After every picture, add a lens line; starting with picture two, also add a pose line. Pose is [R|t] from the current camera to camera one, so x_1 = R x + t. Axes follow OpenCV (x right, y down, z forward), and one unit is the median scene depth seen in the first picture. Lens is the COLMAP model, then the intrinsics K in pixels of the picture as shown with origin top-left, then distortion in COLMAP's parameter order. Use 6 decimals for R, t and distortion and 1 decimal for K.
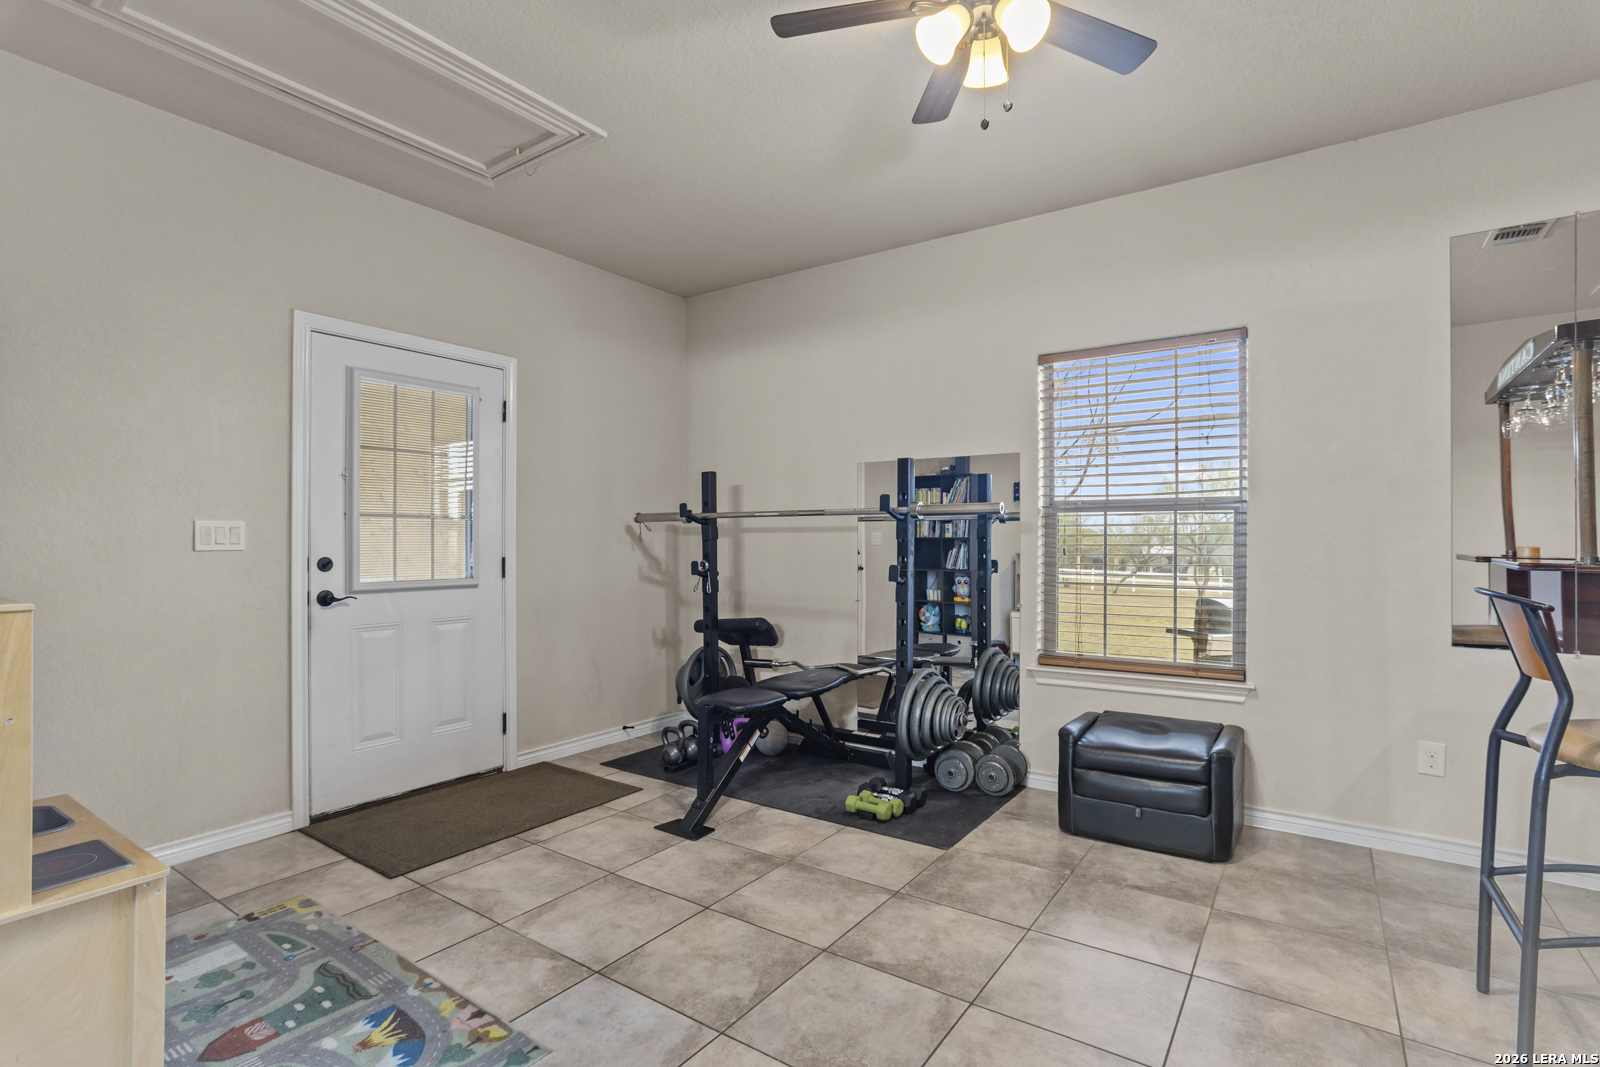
lens RADIAL K [[767.3, 0, 804.7], [0, 767.3, 536.9], [0, 0, 1]] dist [-0.041048, 0.017557]
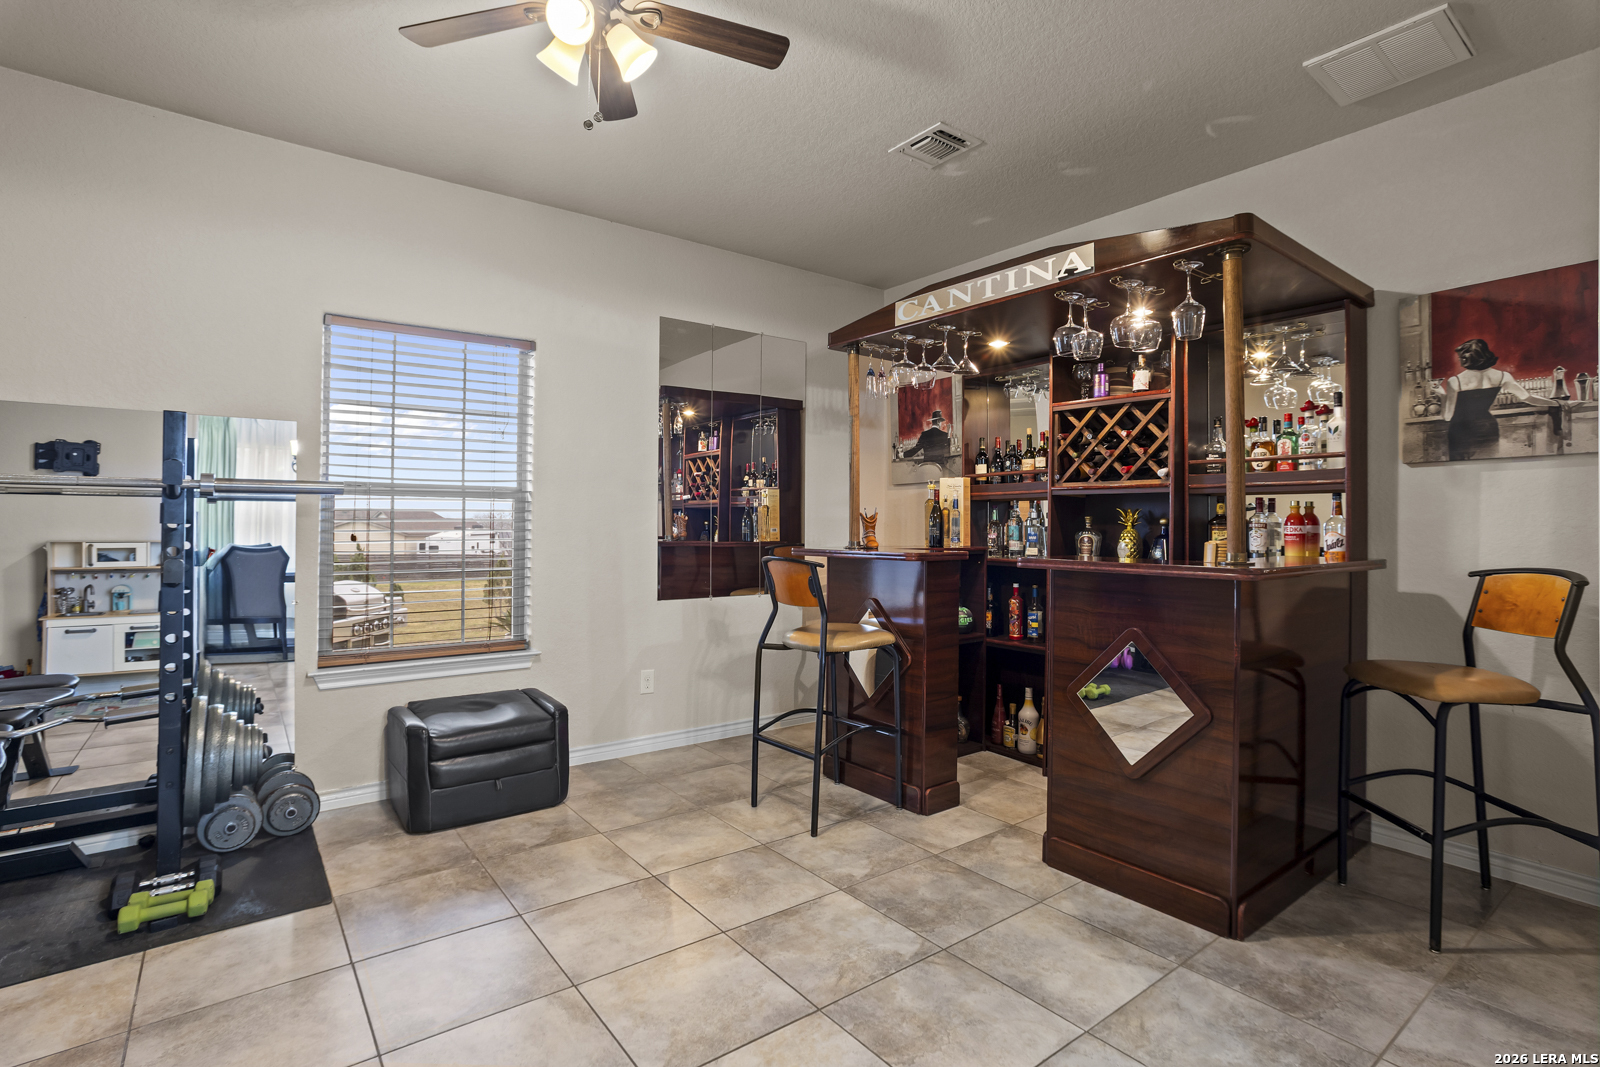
lens RADIAL K [[767.3, 0, 808.0], [0, 767.3, 524.8], [0, 0, 1]] dist [-0.041048, 0.017557]
pose [[0.307853, 0.005318, 0.951419, -0.417074], [-0.007084, 0.999969, -0.003297, 0.003372], [-0.951408, -0.005725, 0.307881, 0.258886]]
